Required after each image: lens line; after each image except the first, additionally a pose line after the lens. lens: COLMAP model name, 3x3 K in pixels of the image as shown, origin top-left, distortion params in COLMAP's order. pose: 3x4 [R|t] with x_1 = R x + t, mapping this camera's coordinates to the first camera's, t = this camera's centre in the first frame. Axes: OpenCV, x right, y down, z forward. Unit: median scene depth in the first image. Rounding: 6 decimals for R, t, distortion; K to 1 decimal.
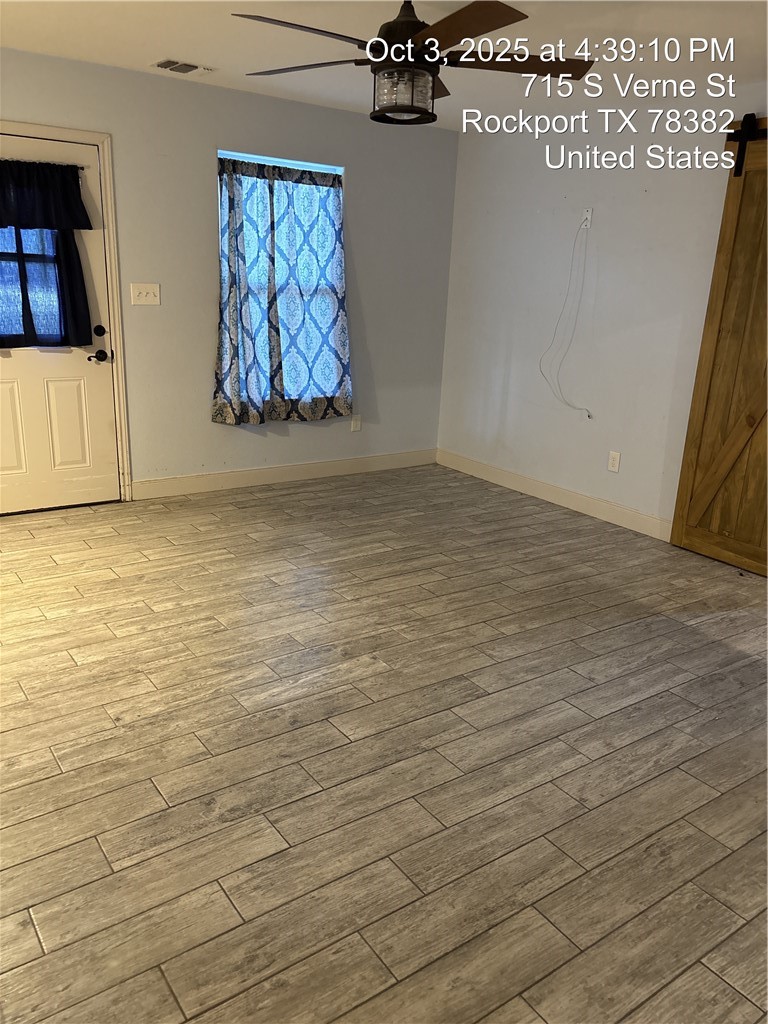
lens RADIAL K [[779.3, 0, 384.1], [0, 779.3, 507.8], [0, 0, 1]] dist [0.054811, -0.048248]
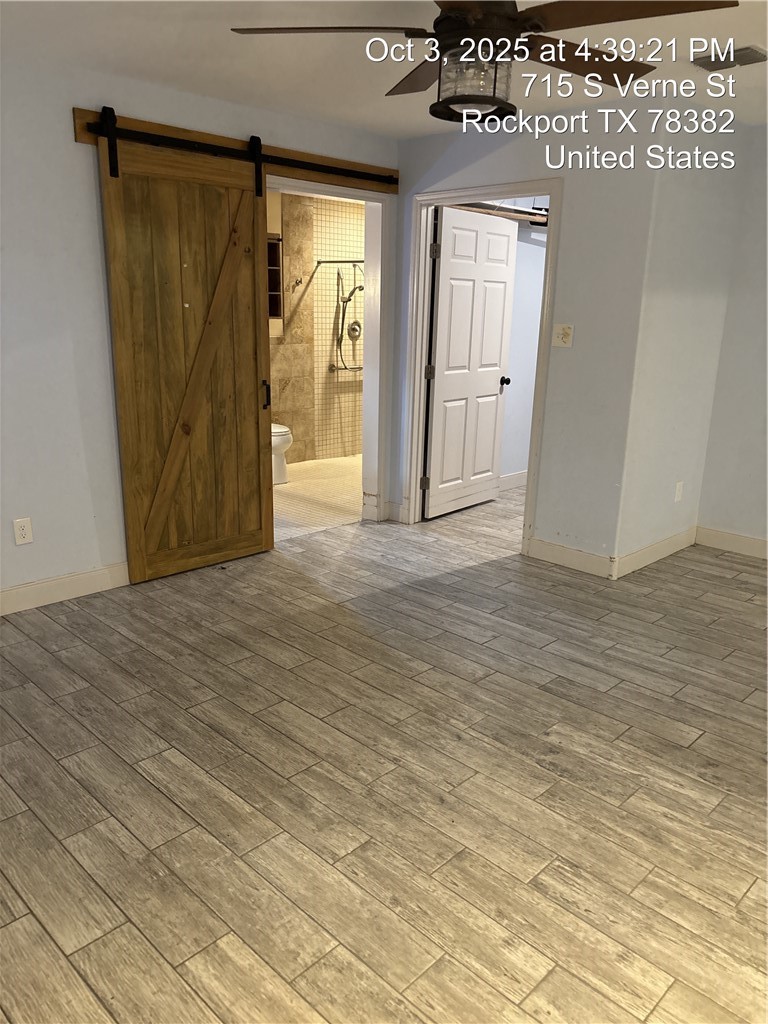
lens RADIAL K [[779.3, 0, 385.0], [0, 779.3, 507.9], [0, 0, 1]] dist [0.054811, -0.048248]
pose [[-0.169847, -0.300599, 0.938505, -0.667883], [0.251410, 0.907612, 0.336203, -0.351497], [-0.952861, 0.293053, -0.078582, 1.036107]]
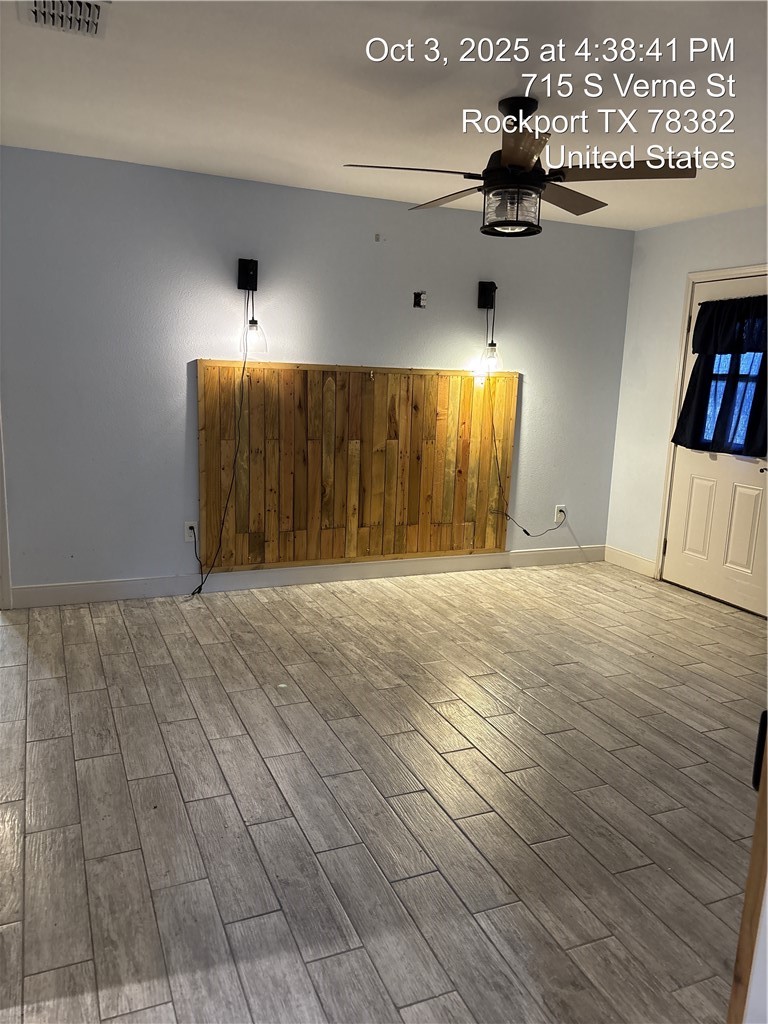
lens RADIAL K [[779.3, 0, 390.6], [0, 779.3, 514.8], [0, 0, 1]] dist [0.054811, -0.048248]
pose [[-0.194947, 0.135684, -0.971383, 0.963952], [-0.323555, 0.926048, 0.194285, -0.235500], [0.925909, 0.352171, -0.136629, 0.935231]]
